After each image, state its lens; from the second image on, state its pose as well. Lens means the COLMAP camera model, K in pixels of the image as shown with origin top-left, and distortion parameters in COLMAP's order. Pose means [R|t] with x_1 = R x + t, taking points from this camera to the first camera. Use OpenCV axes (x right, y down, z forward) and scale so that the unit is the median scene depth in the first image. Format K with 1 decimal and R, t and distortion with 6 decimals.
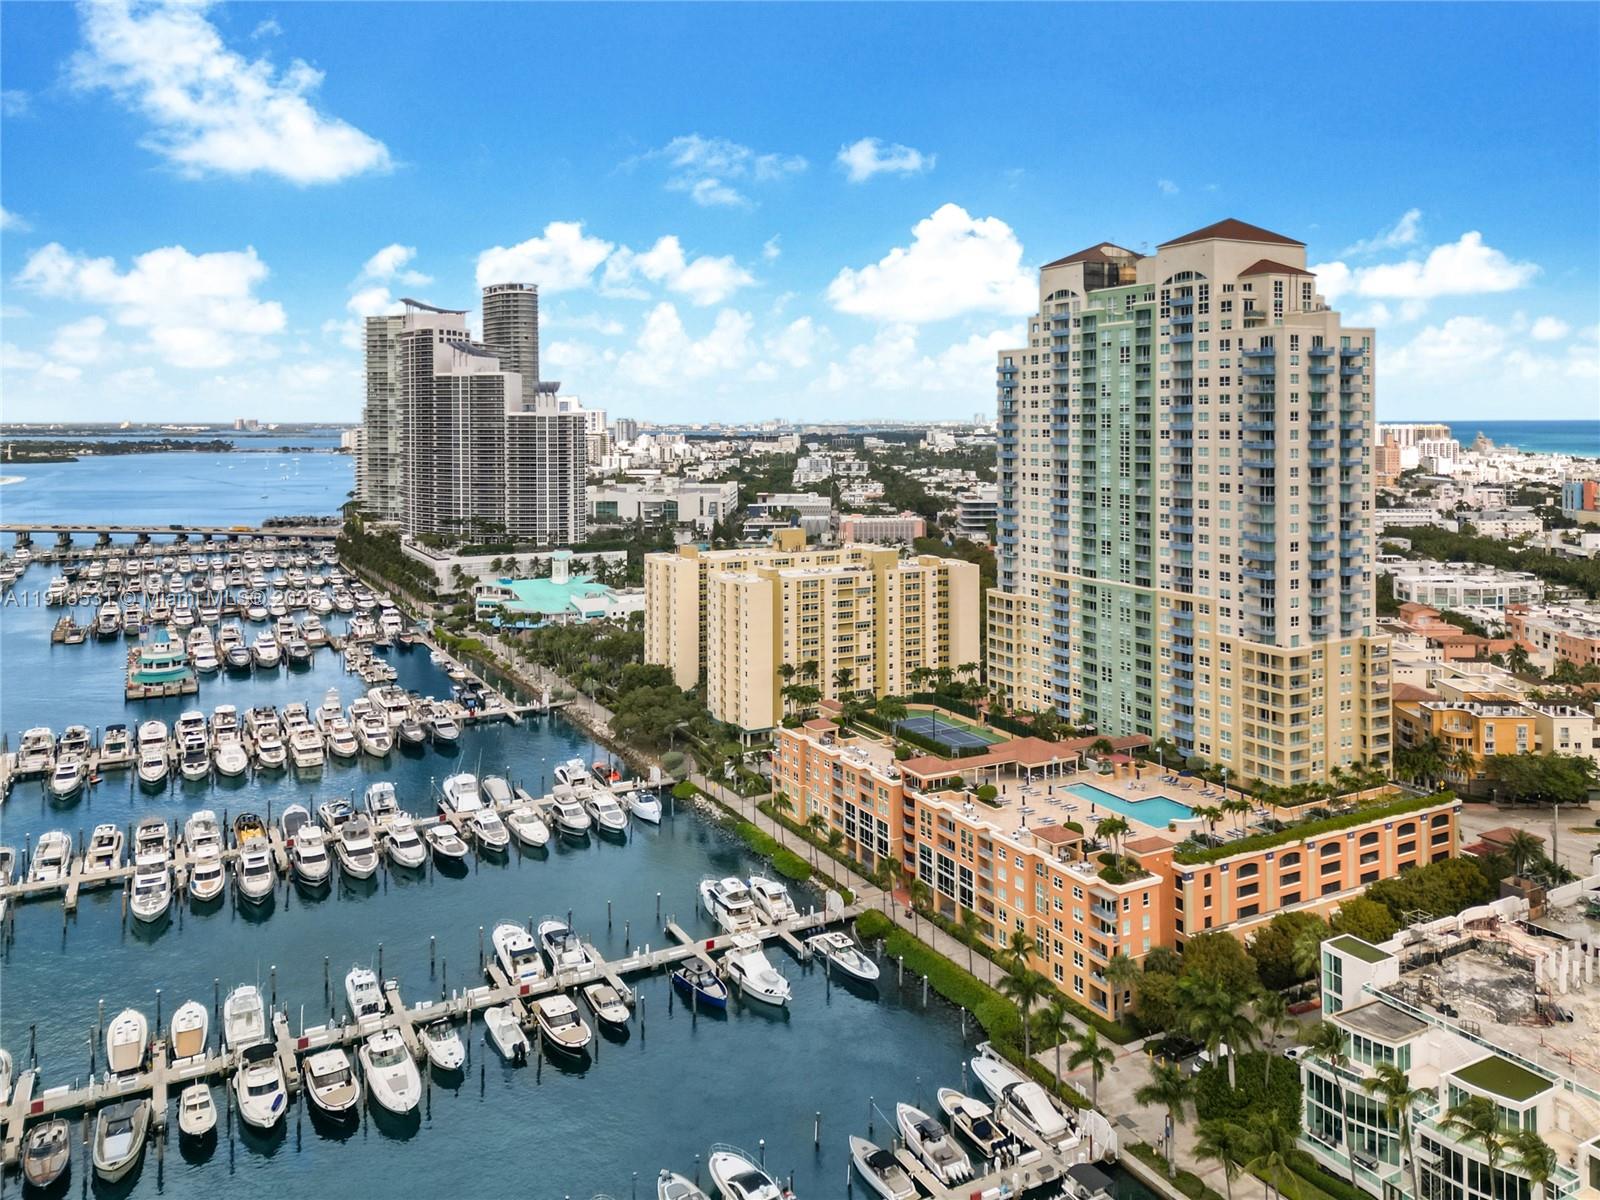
lens RADIAL K [[1247.7, 0, 769.6], [0, 1247.7, 448.3], [0, 0, 1]] dist [0.085649, -0.000403]
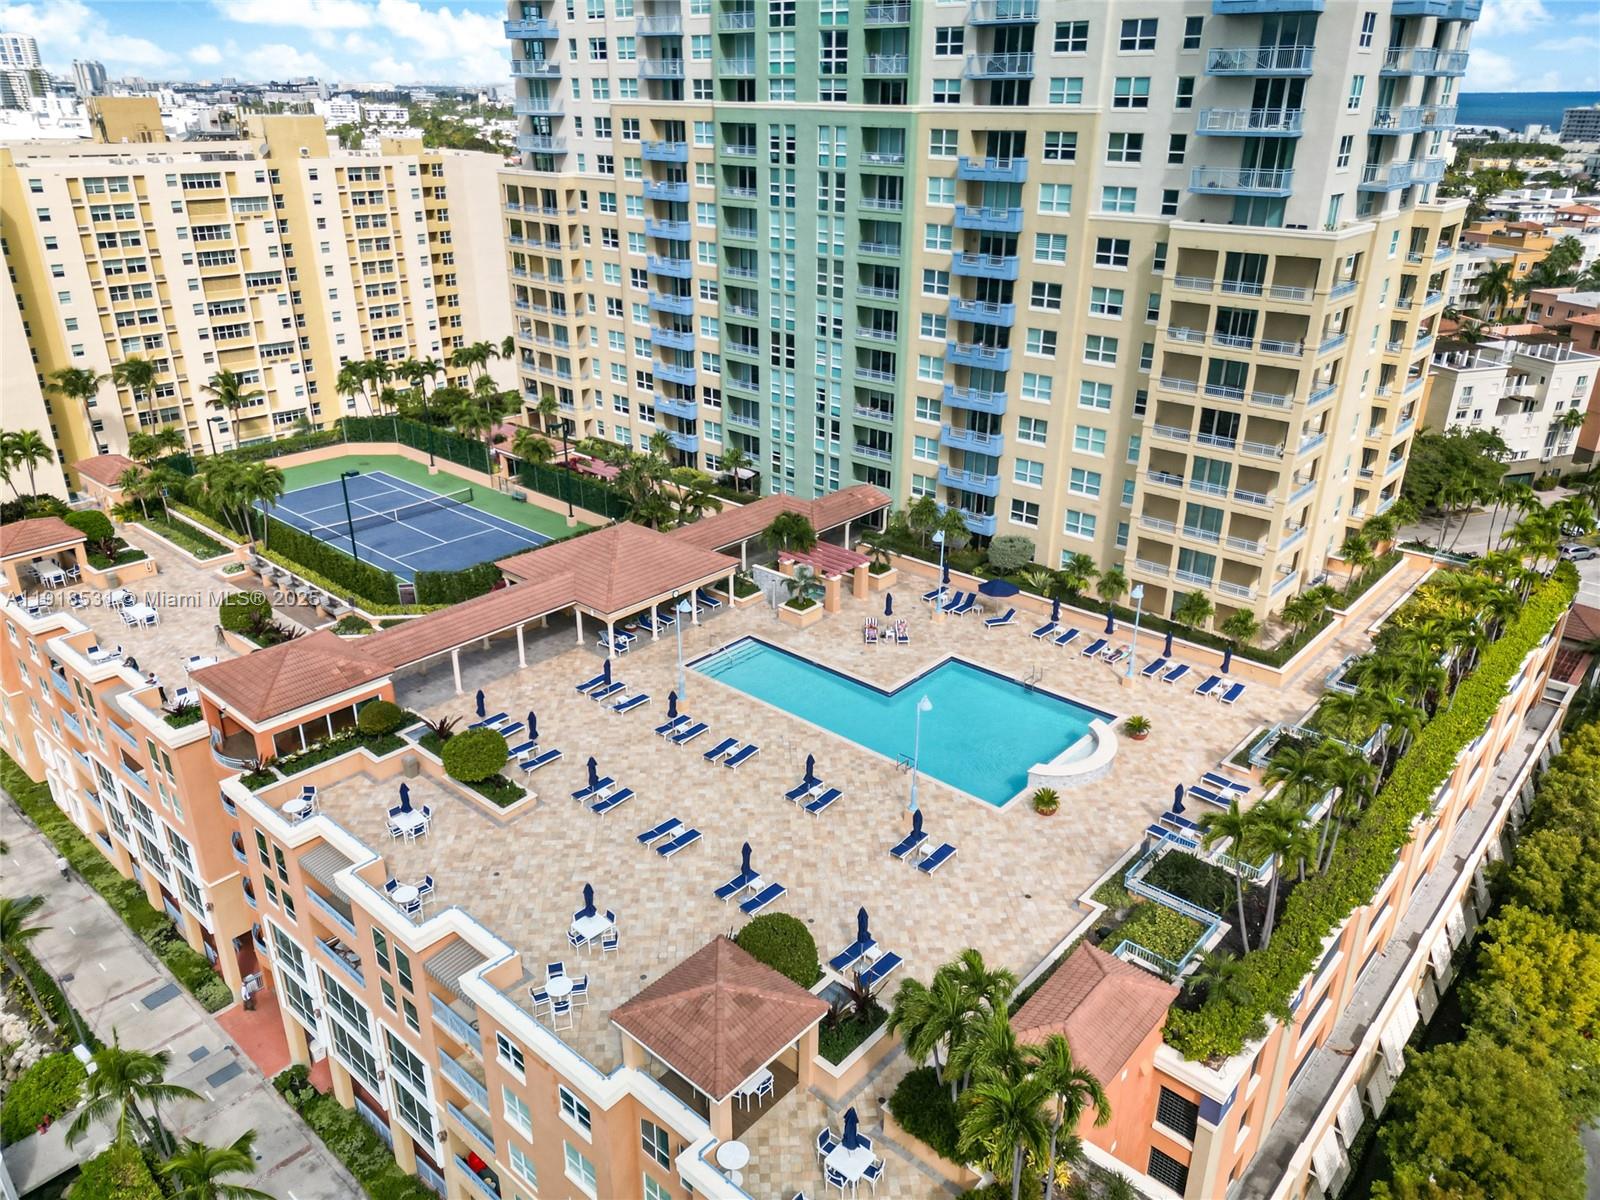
lens RADIAL K [[1087.4, 0, 830.8], [0, 1087.4, 621.3], [0, 0, 1]] dist [0.081075, -0.109230]
pose [[0.923825, -0.138200, 0.356999, 0.138440], [-0.014150, 0.919598, 0.392607, 0.118978], [-0.382554, -0.367751, 0.847592, 0.648226]]
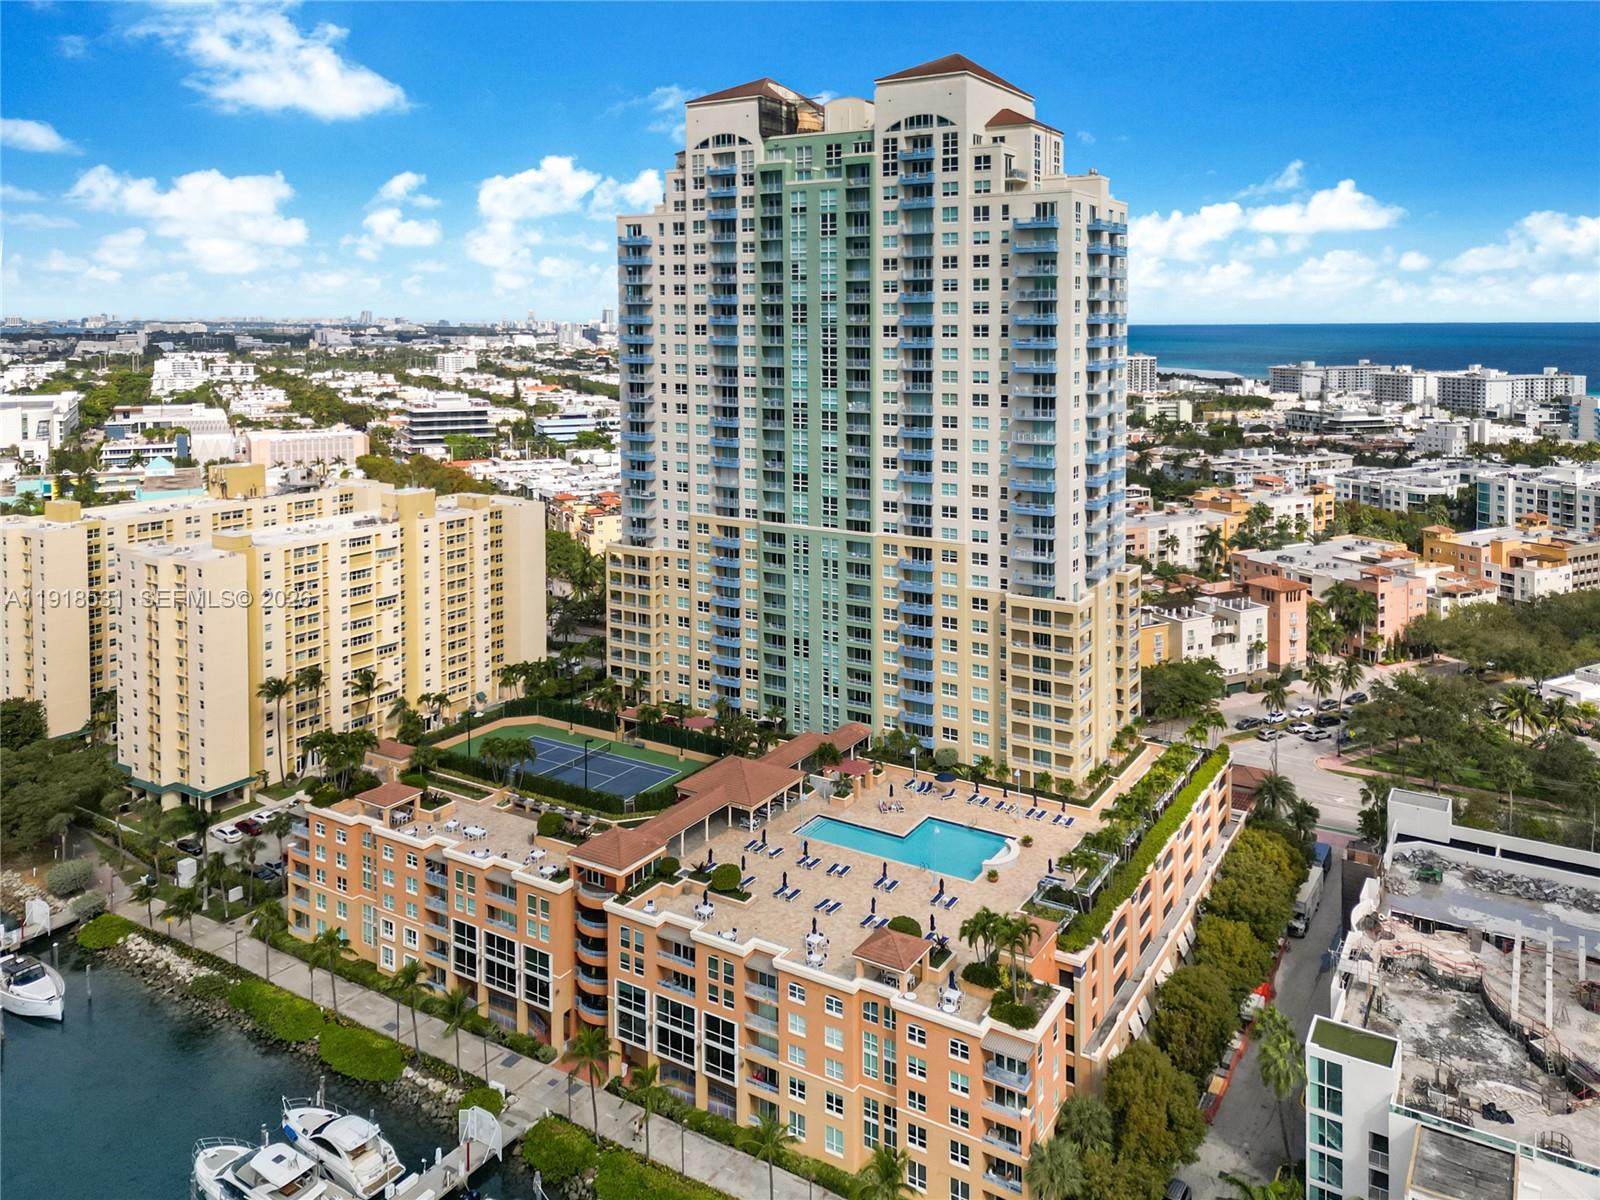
lens RADIAL K [[1228.9, 0, 794.3], [0, 1228.9, 401.0], [0, 0, 1]] dist [0.068361, -0.001804]
pose [[0.858868, -0.036218, 0.510915, -0.110244], [0.011787, 0.998630, 0.050978, -0.007073], [-0.512061, -0.037762, 0.858118, 0.371088]]
